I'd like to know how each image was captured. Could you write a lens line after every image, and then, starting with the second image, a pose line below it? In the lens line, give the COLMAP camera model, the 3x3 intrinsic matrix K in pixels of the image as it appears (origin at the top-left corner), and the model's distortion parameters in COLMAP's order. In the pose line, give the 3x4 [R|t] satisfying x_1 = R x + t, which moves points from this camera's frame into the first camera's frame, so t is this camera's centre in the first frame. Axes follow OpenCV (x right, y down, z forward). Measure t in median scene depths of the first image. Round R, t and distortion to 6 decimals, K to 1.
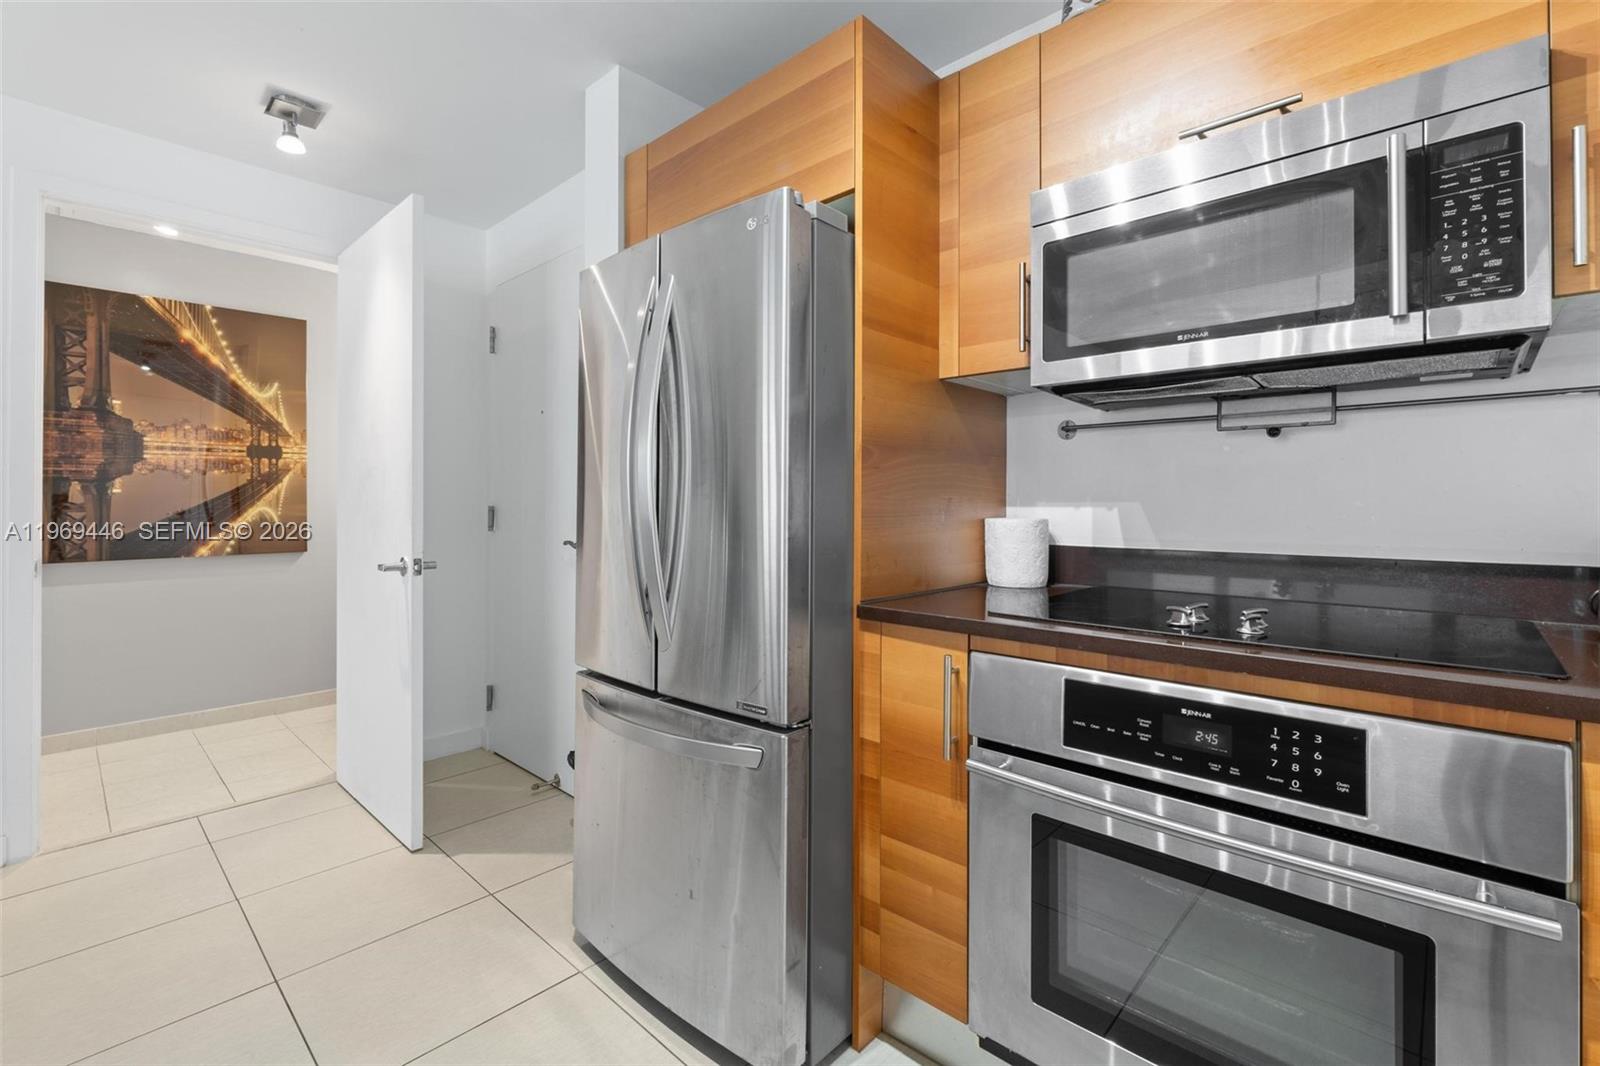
lens RADIAL K [[694.3, 0, 818.8], [0, 694.3, 501.5], [0, 0, 1]] dist [-0.005493, 0.000552]
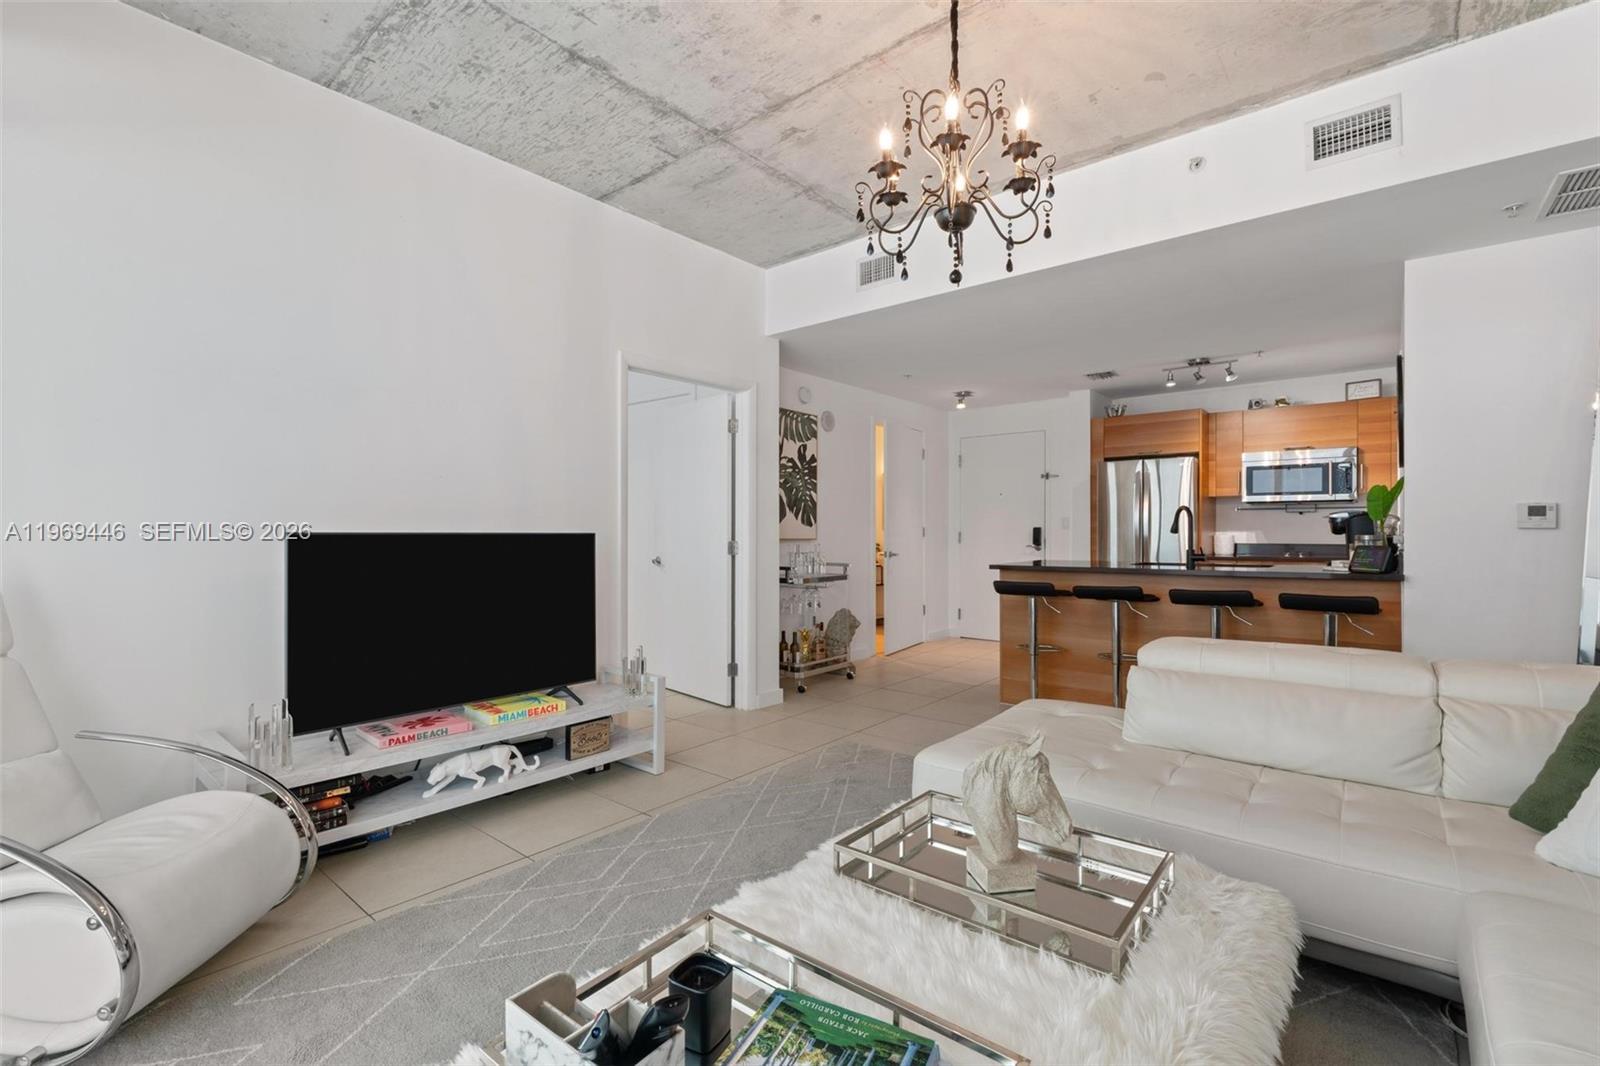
lens RADIAL K [[694.3, 0, 812.3], [0, 694.3, 526.1], [0, 0, 1]] dist [-0.005493, 0.000552]
pose [[0.998635, -0.003382, 0.052120, -1.102009], [0.003391, 0.999994, -0.000084, -0.014947], [-0.052120, 0.000261, 0.998641, -1.324977]]
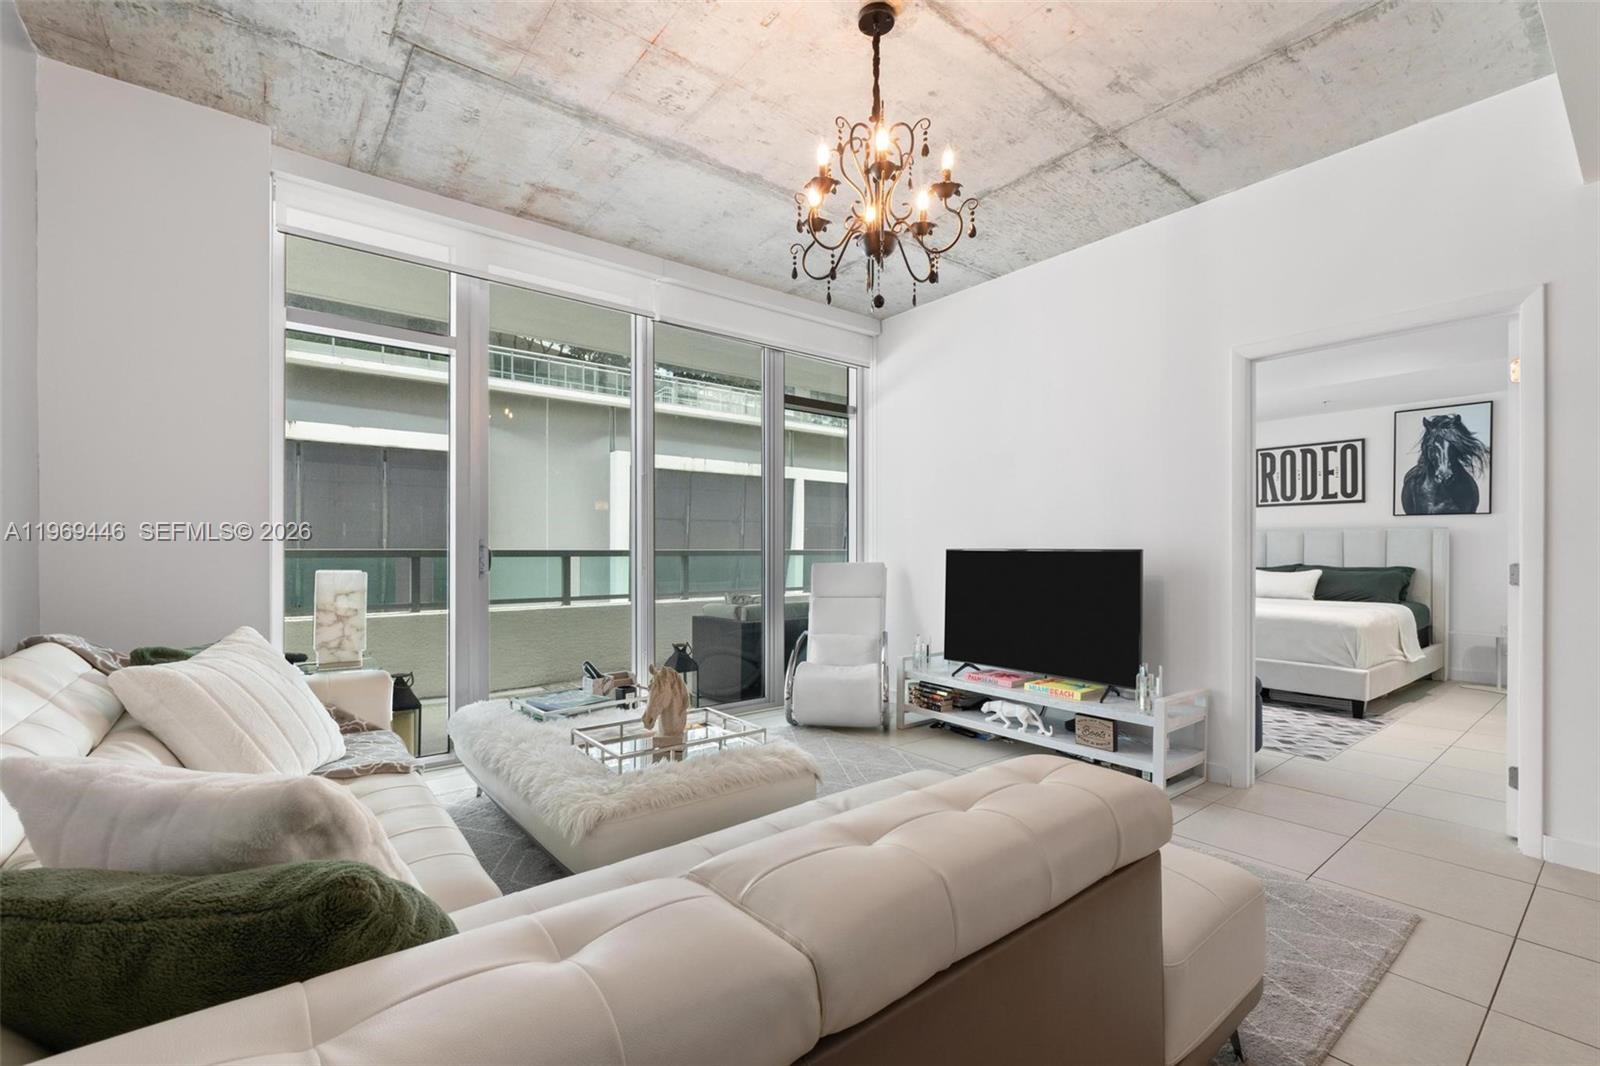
lens RADIAL K [[694.3, 0, 799.4], [0, 694.3, 551.7], [0, 0, 1]] dist [-0.005493, 0.000552]
pose [[-0.157882, -0.000331, -0.987458, -0.210579], [0.008791, 0.999960, -0.001740, -0.006071], [0.987419, -0.008955, -0.157873, -0.620623]]
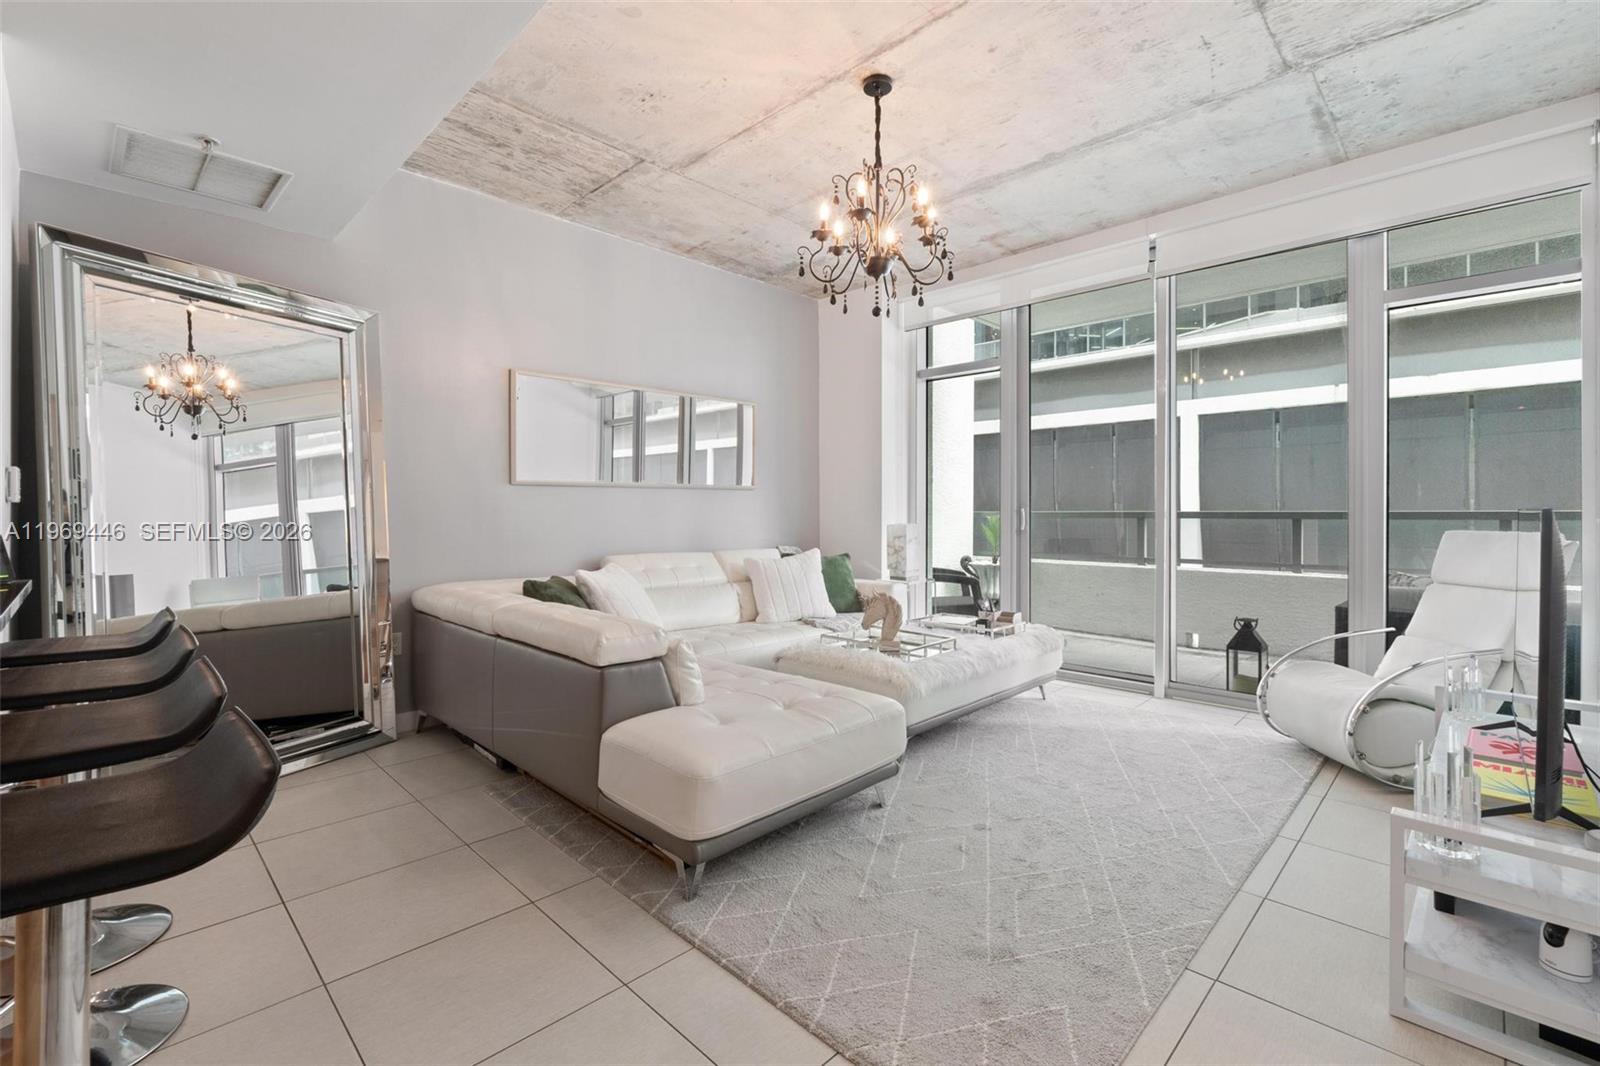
lens RADIAL K [[694.3, 0, 805.8], [0, 694.3, 514.2], [0, 0, 1]] dist [-0.005493, 0.000552]
pose [[-0.999324, -0.008165, 0.035857, -0.869455], [-0.008261, 0.999963, -0.002503, 0.000925], [-0.035836, -0.002797, -0.999354, 0.243071]]
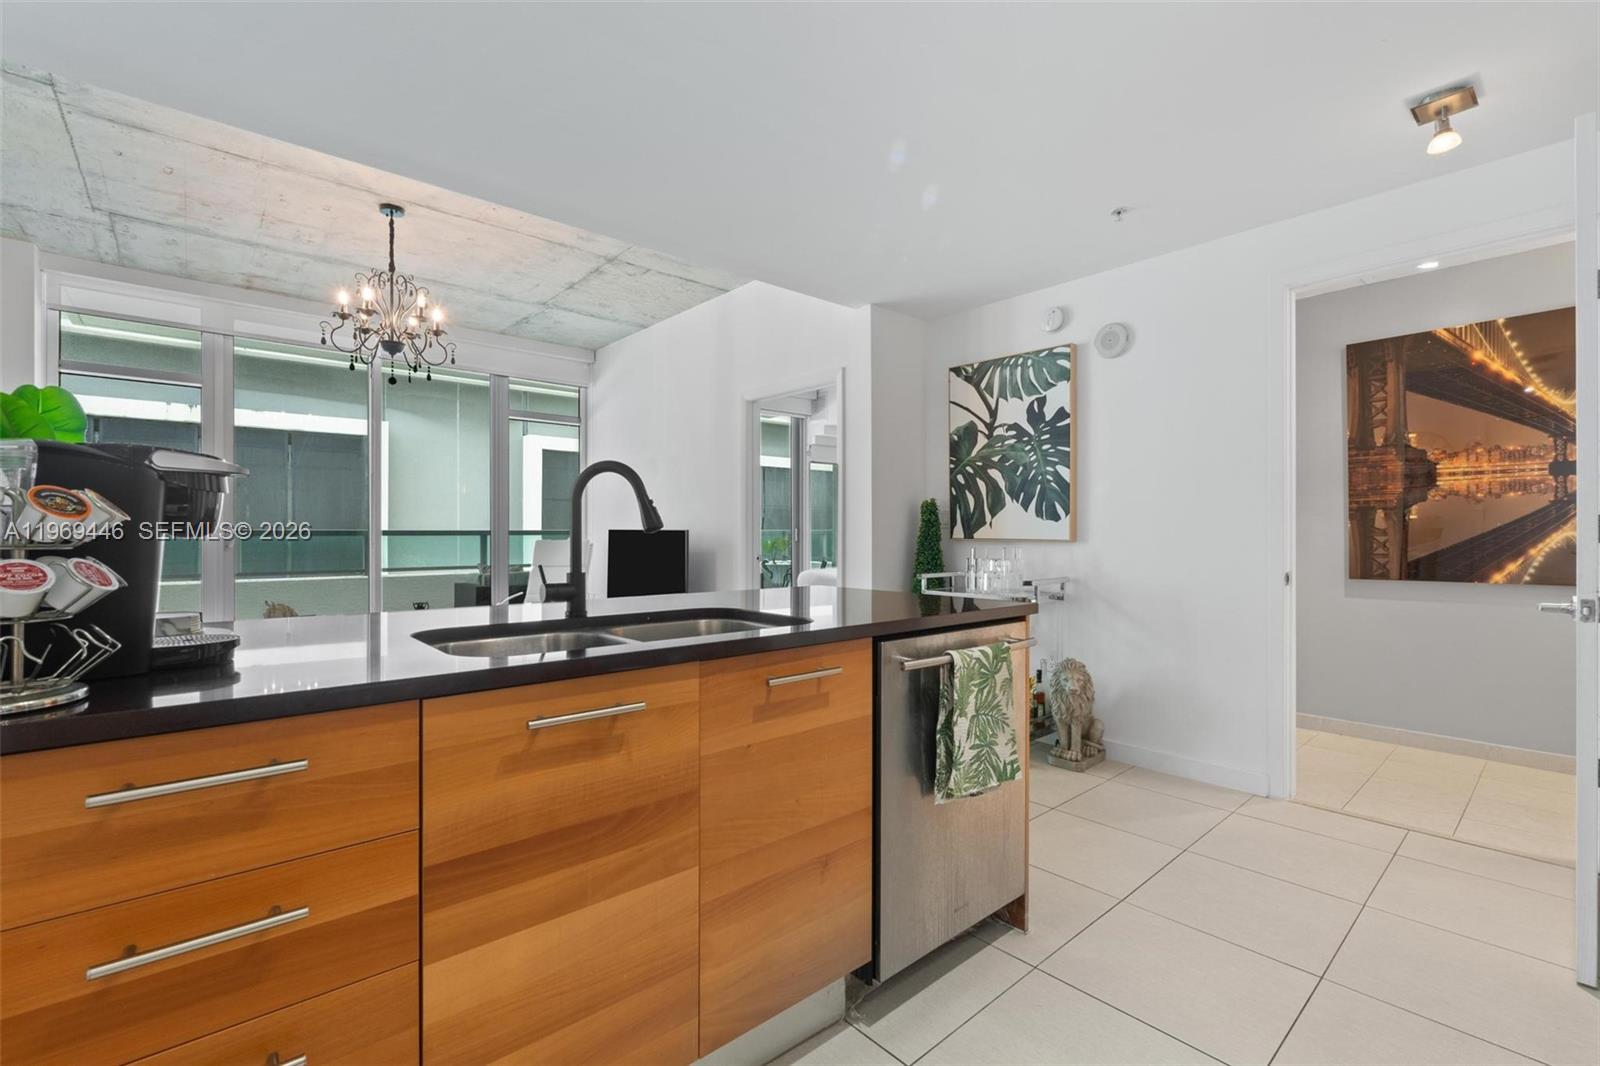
lens RADIAL K [[694.3, 0, 803.5], [0, 694.3, 531.6], [0, 0, 1]] dist [-0.005493, 0.000552]
pose [[-0.101973, -0.001440, -0.994786, 0.180518], [0.007035, 0.999973, -0.002169, 0.003664], [0.994762, -0.007220, -0.101960, 0.166612]]
